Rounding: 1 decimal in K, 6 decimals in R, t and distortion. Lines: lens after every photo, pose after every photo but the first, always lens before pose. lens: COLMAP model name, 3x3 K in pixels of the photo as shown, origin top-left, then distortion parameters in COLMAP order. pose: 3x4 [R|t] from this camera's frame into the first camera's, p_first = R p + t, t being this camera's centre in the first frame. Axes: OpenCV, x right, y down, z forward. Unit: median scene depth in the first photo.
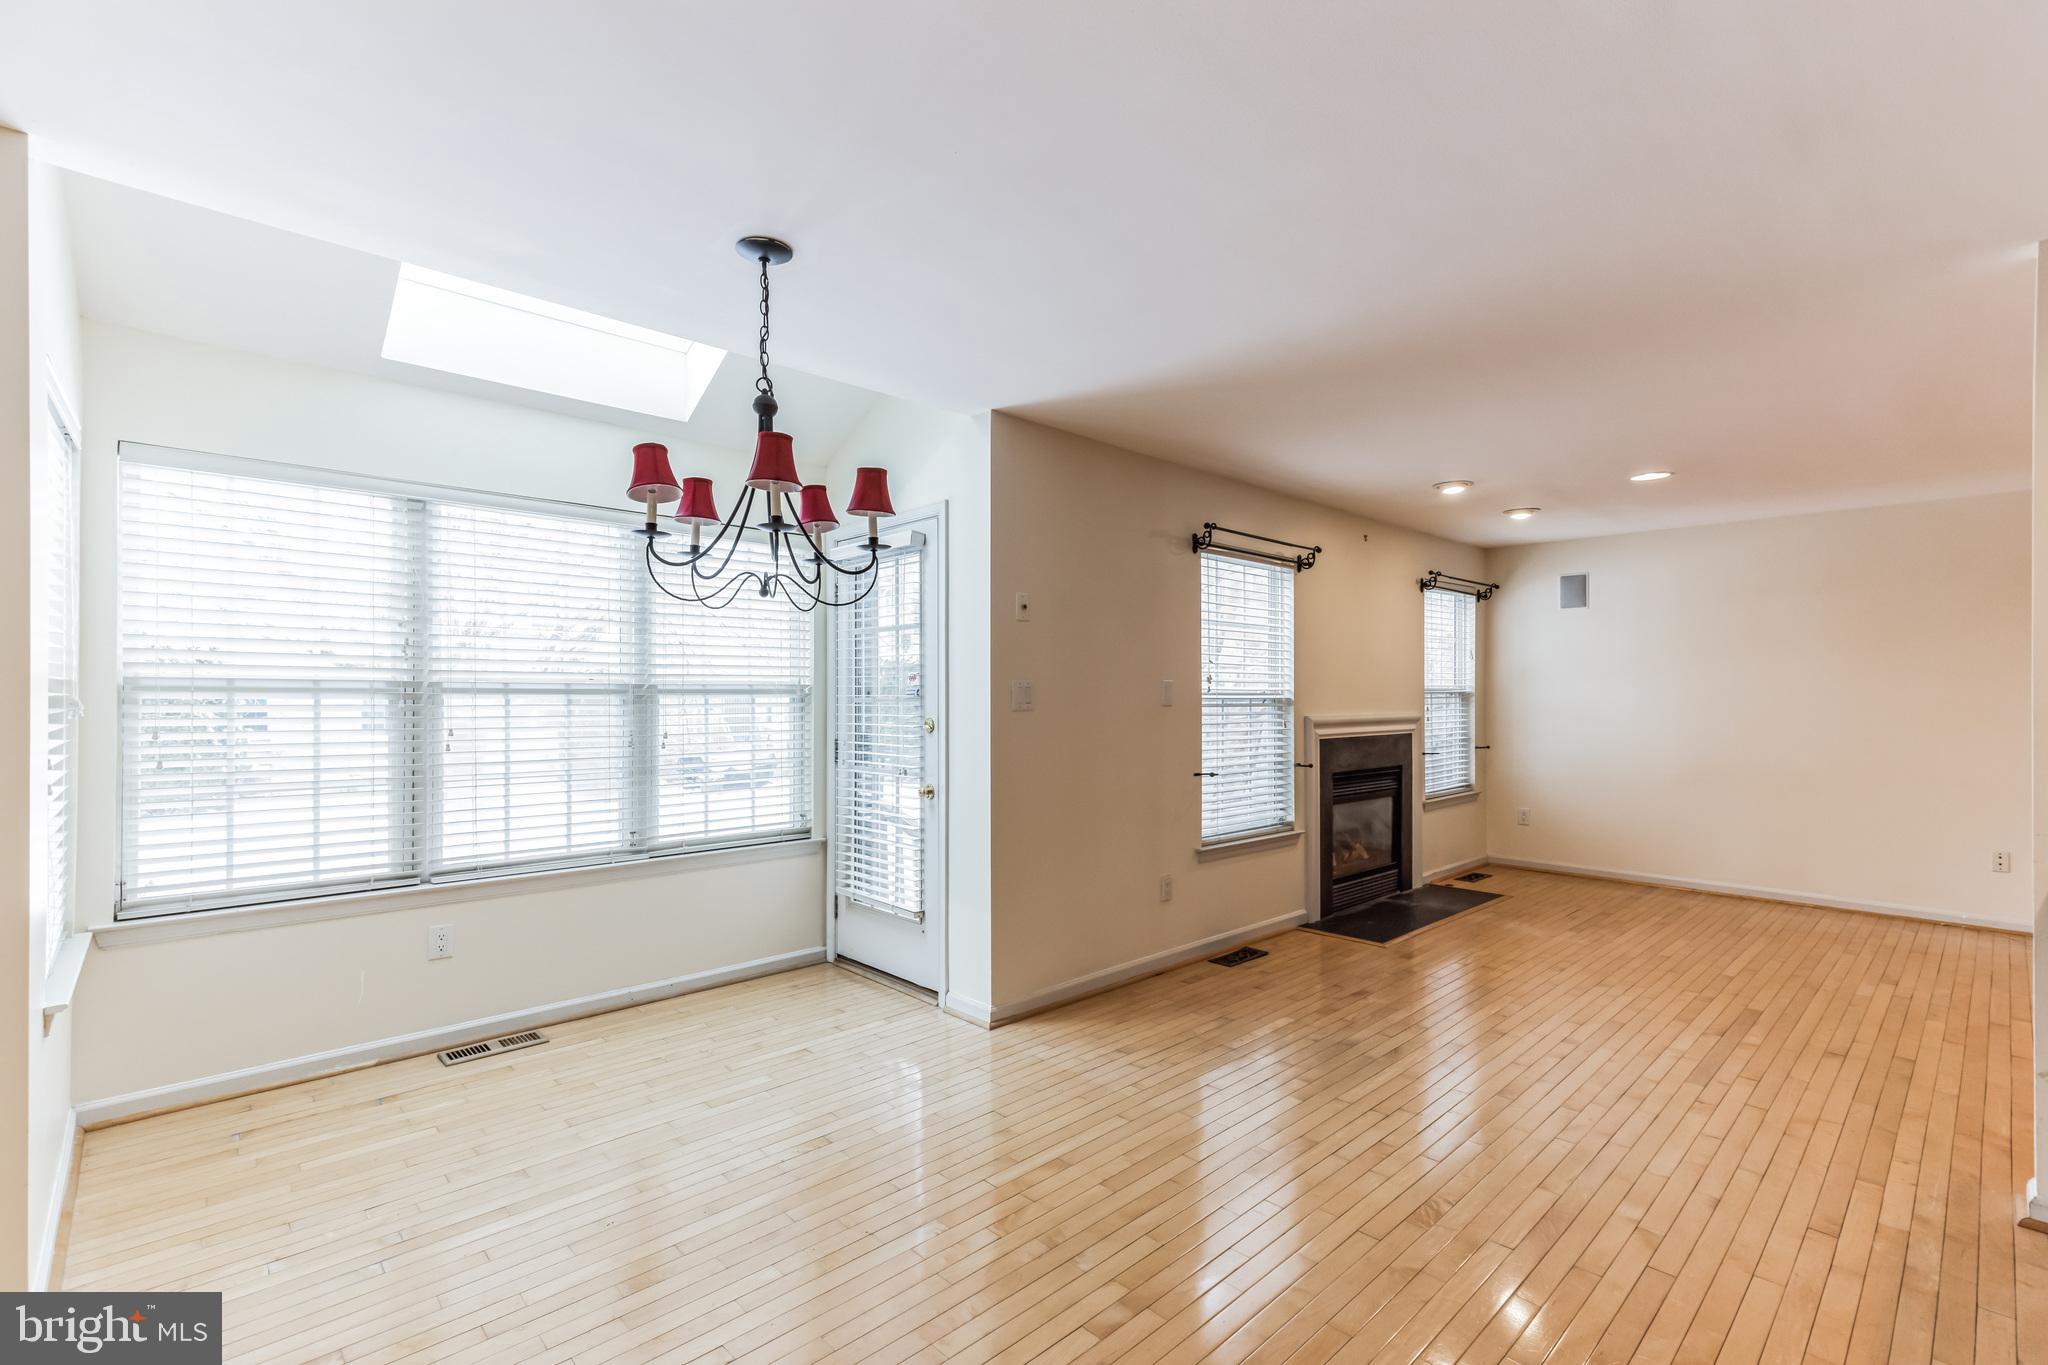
lens RADIAL K [[922.0, 0, 1022.9], [0, 922.0, 687.0], [0, 0, 1]] dist [0.008477, 0.001155]
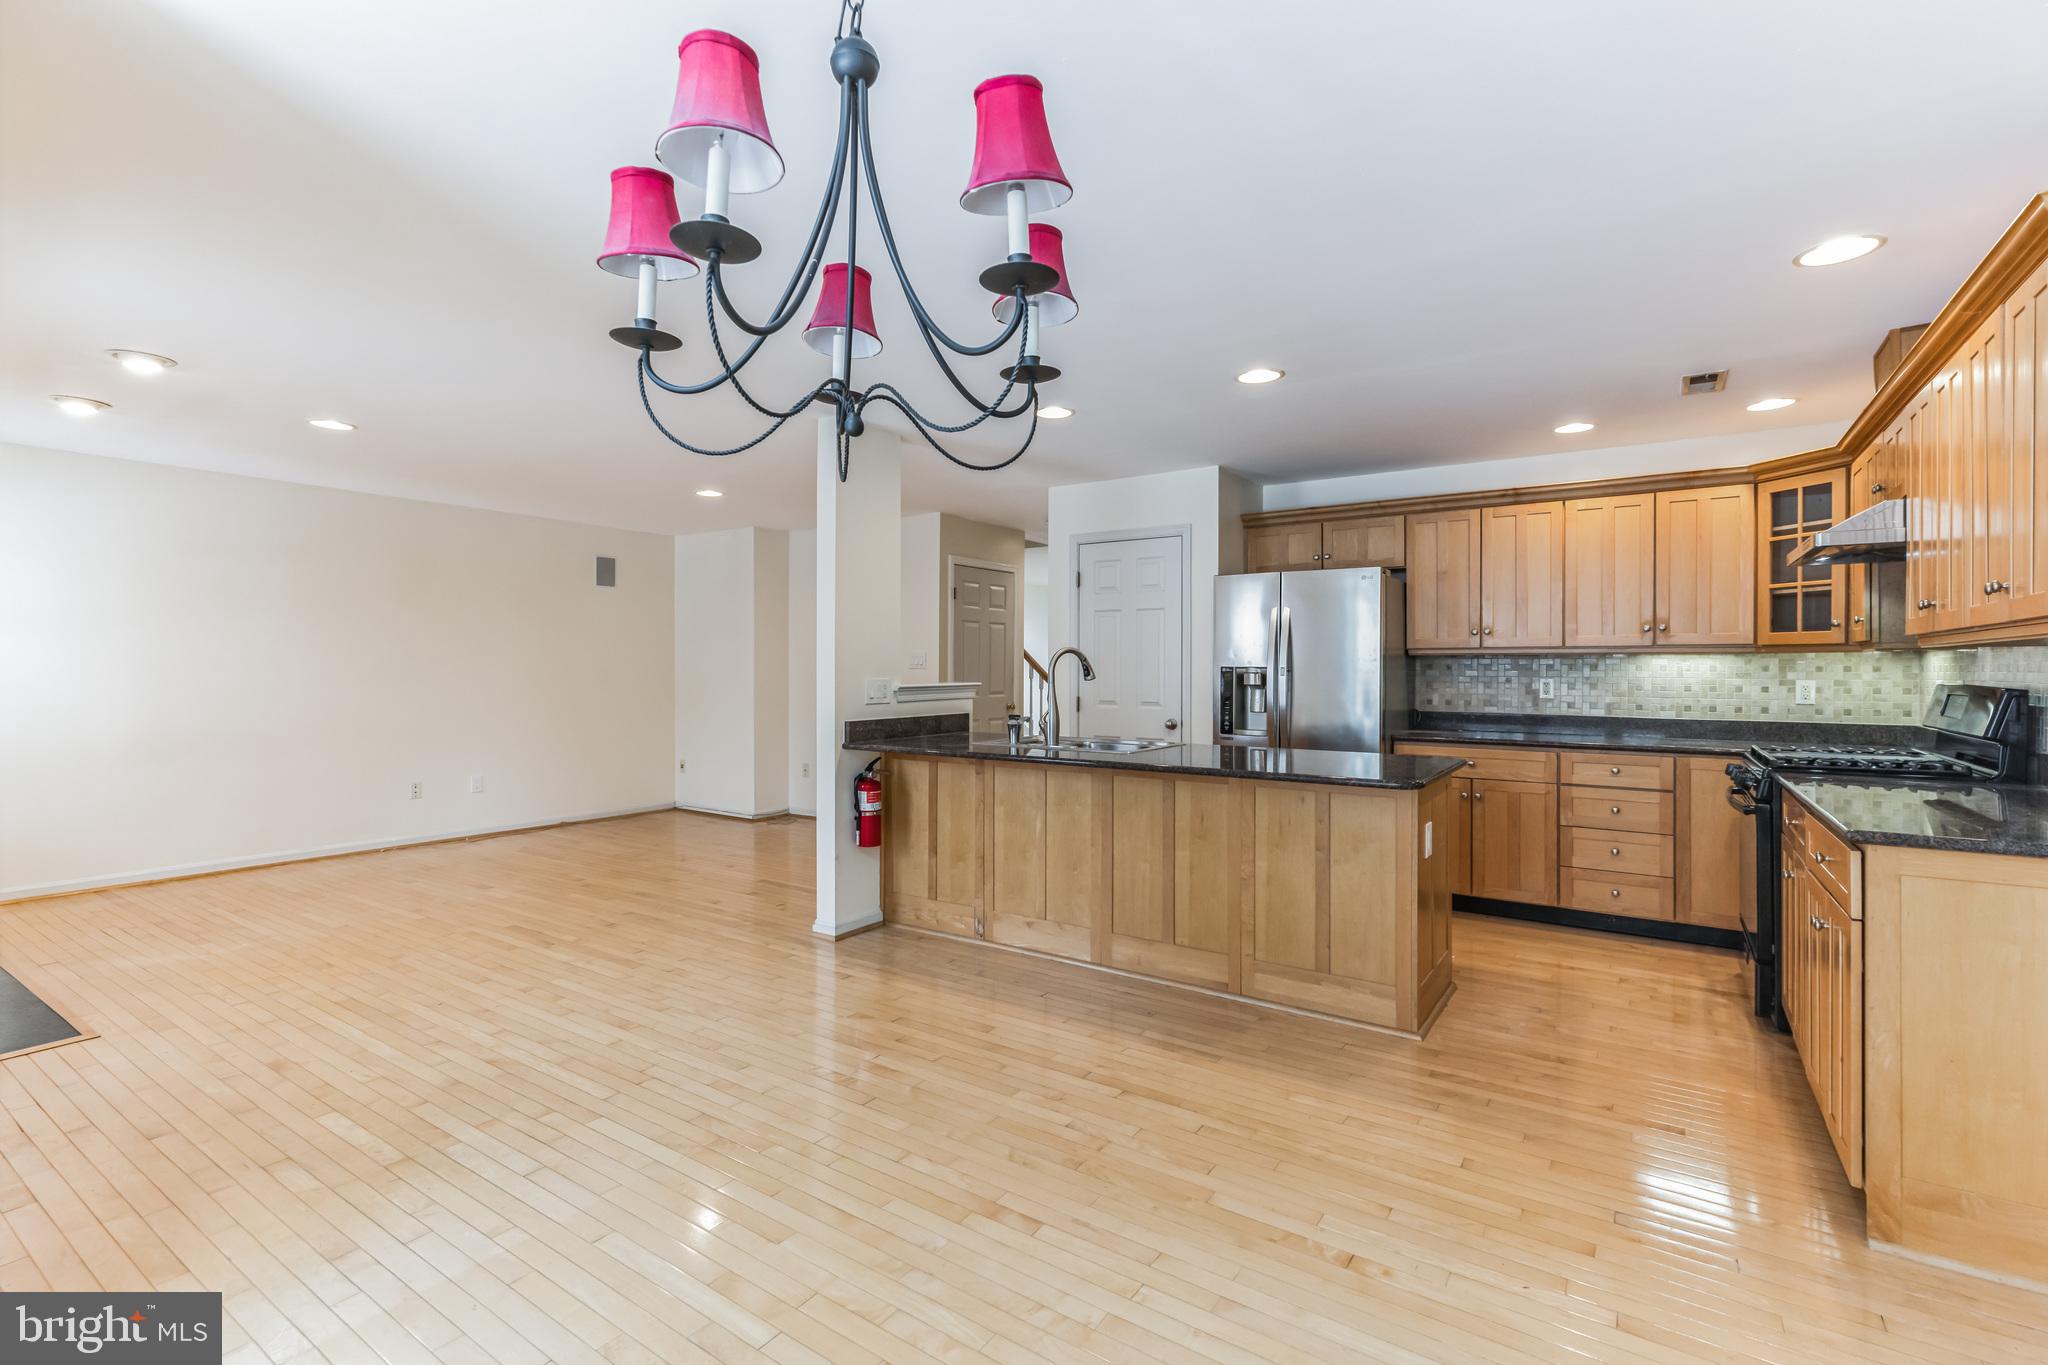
lens RADIAL K [[922.0, 0, 1026.1], [0, 922.0, 671.0], [0, 0, 1]] dist [0.008477, 0.001155]
pose [[-0.208846, -0.004406, 0.977939, -0.584956], [-0.011168, 0.999935, 0.002120, 0.022734], [-0.977885, -0.010479, -0.208881, 0.745788]]
